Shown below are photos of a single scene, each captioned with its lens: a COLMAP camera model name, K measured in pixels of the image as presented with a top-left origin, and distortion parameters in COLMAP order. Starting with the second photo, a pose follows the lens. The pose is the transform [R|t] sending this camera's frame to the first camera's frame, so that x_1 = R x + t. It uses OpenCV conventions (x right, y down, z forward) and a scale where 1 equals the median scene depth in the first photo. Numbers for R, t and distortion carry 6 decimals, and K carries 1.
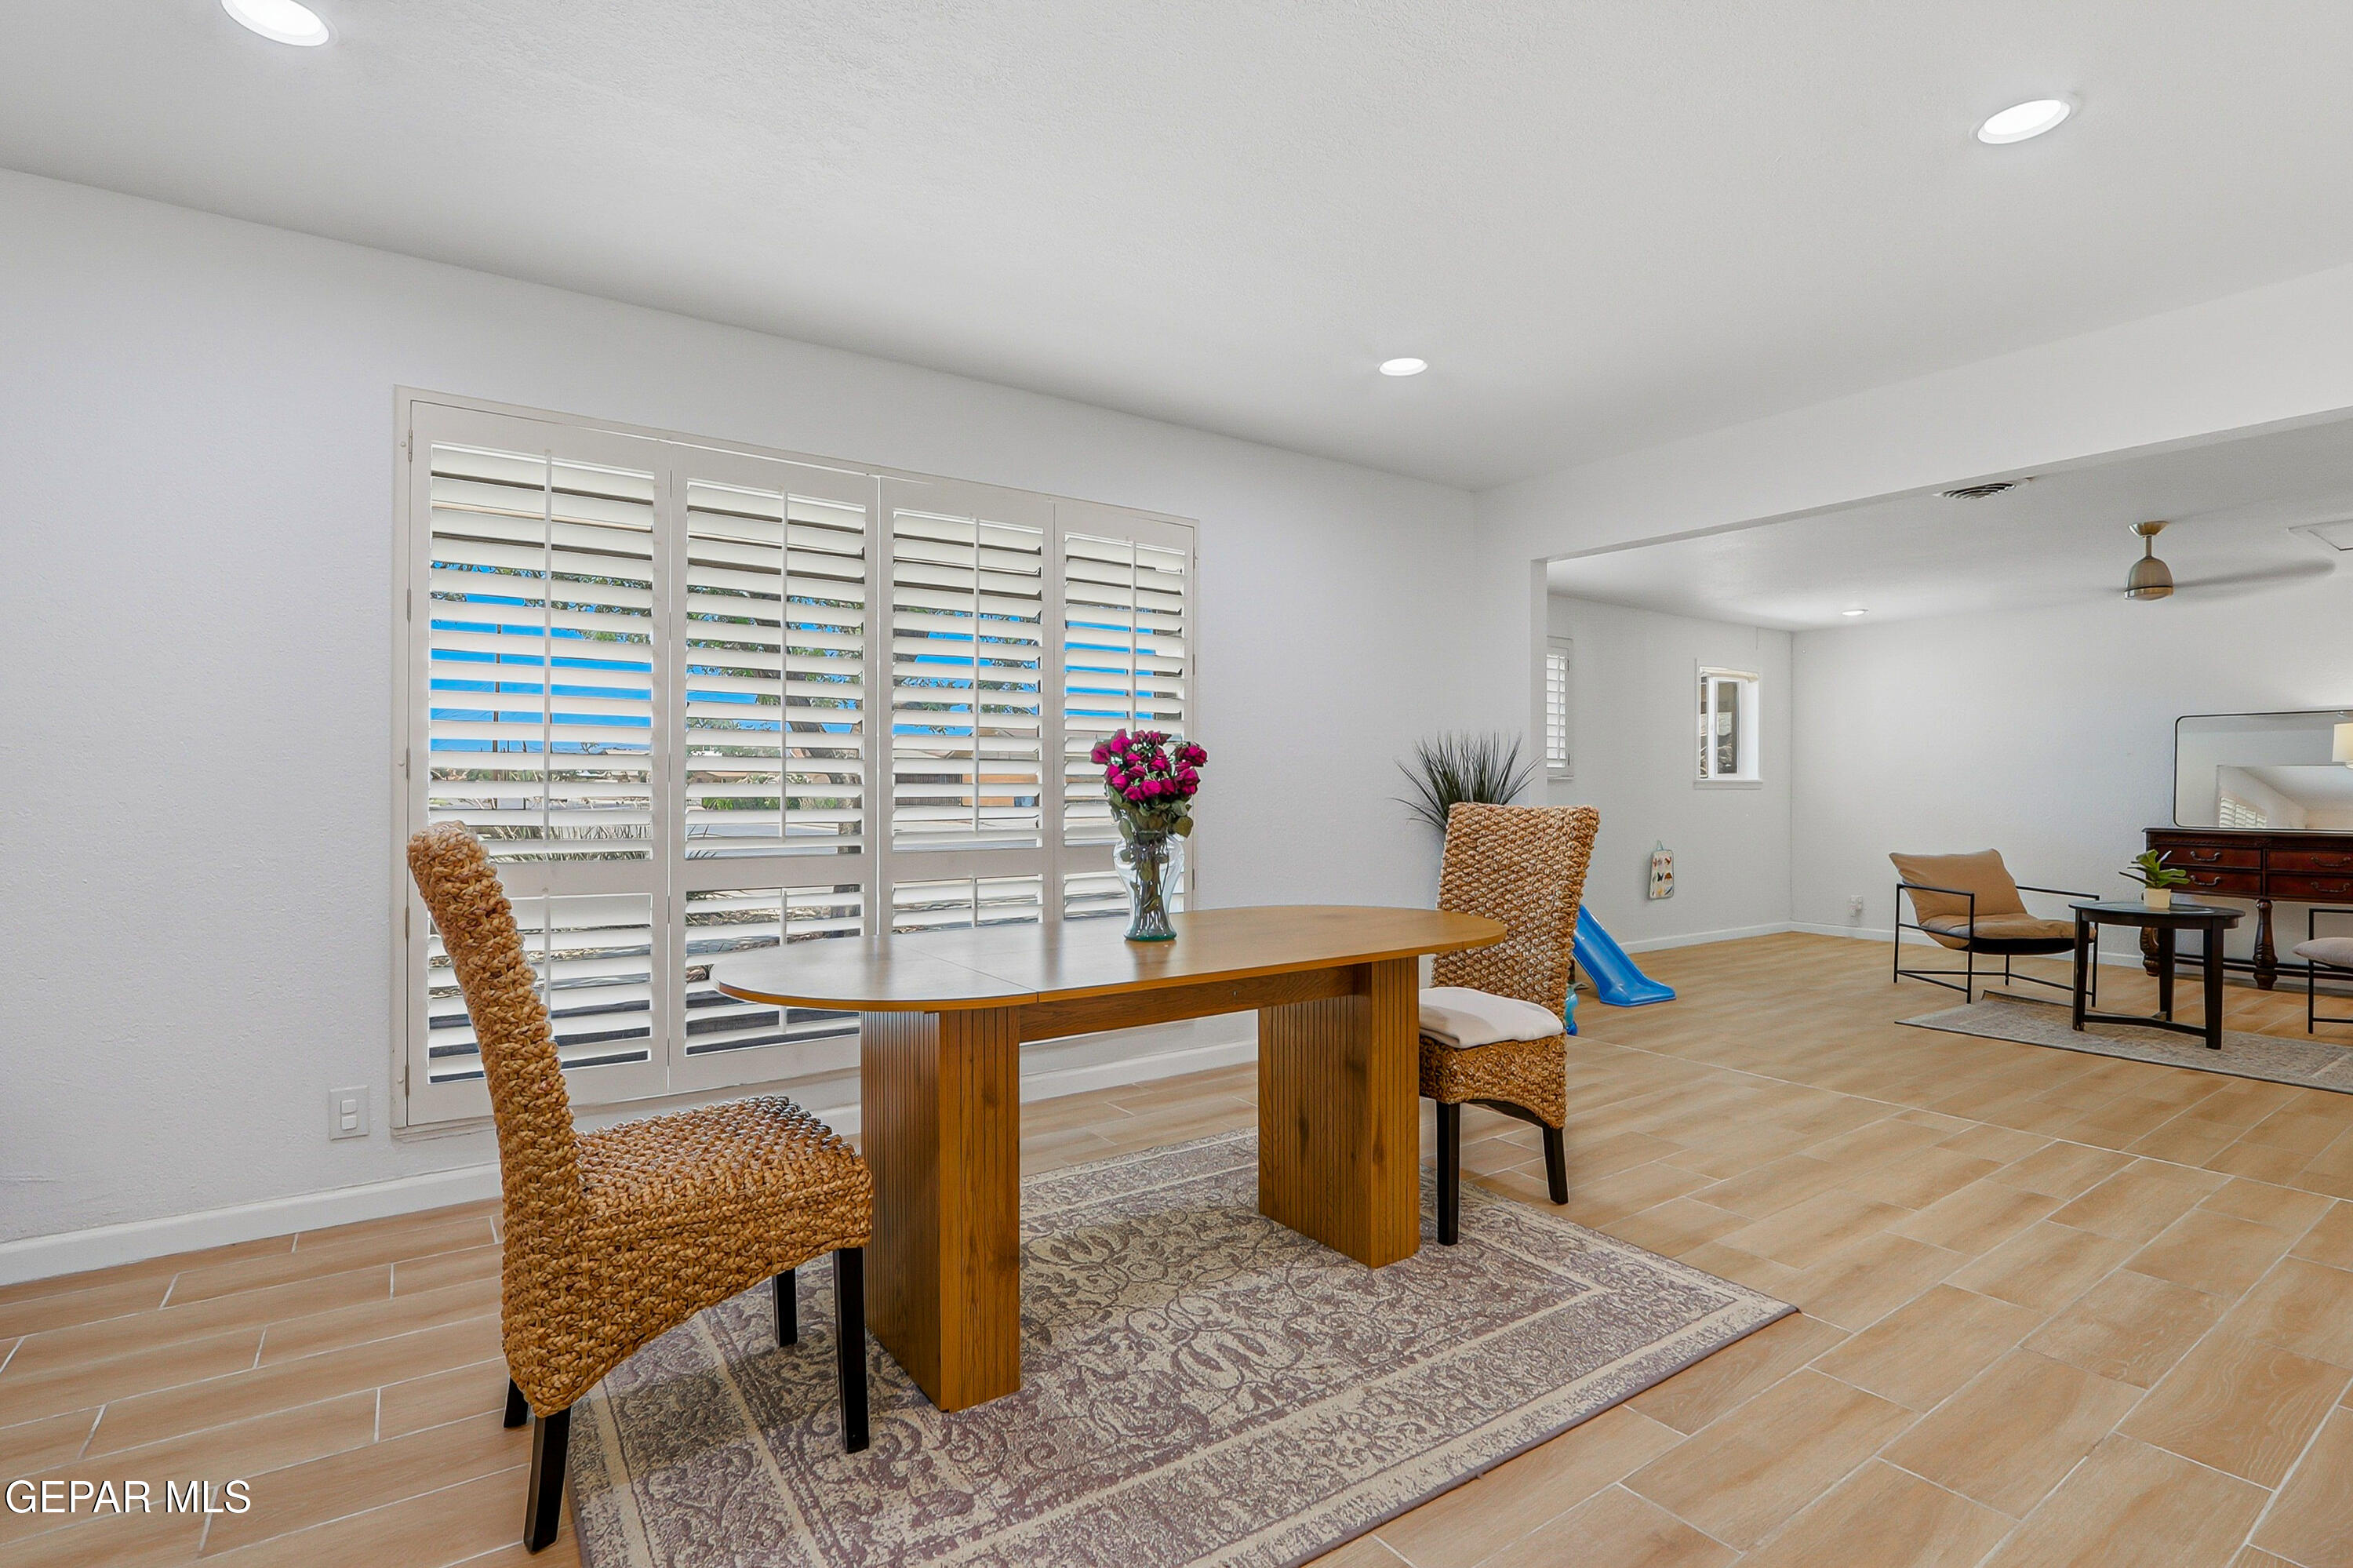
lens RADIAL K [[1093.5, 0, 1177.2], [0, 1093.5, 790.9], [0, 0, 1]] dist [-0.017584, 0.000618]
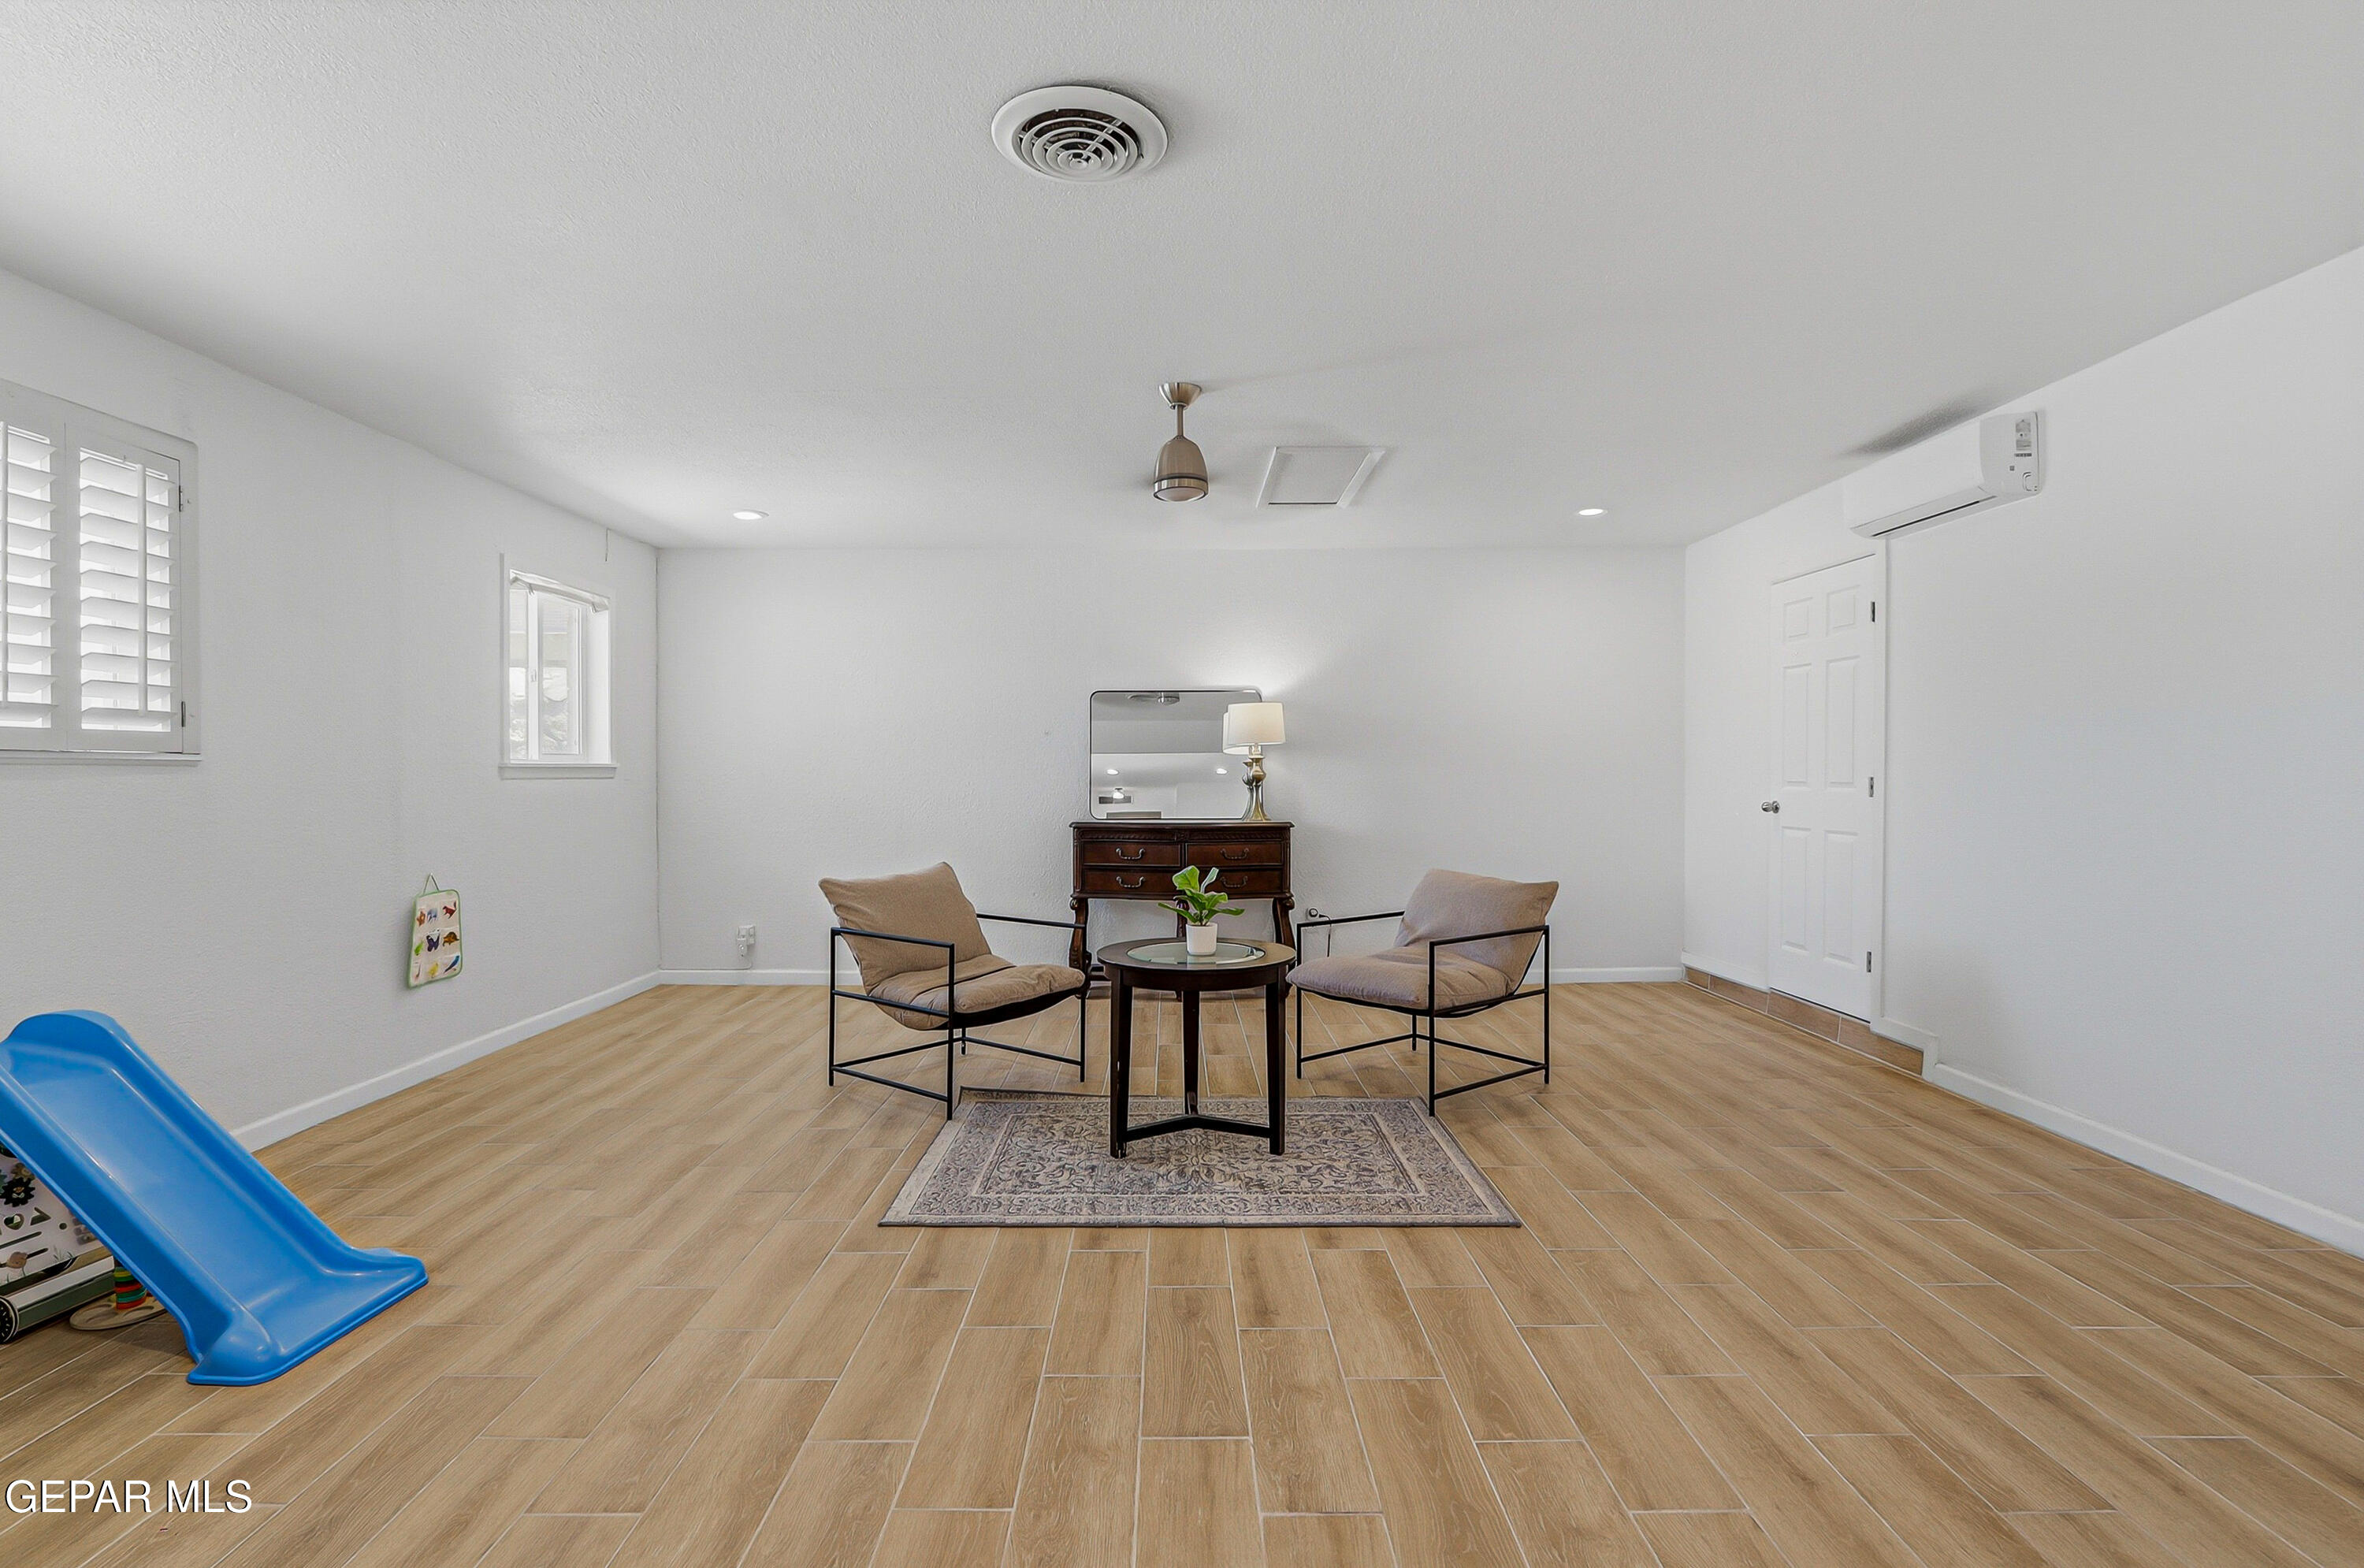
lens RADIAL K [[1098.6, 0, 1180.3], [0, 1098.6, 783.7], [0, 0, 1]] dist [-0.017584, 0.000618]
pose [[0.566589, -0.008099, 0.823961, 0.254915], [0.006719, 0.999964, 0.005209, -0.000372], [-0.823973, 0.002585, 0.566623, 0.473369]]
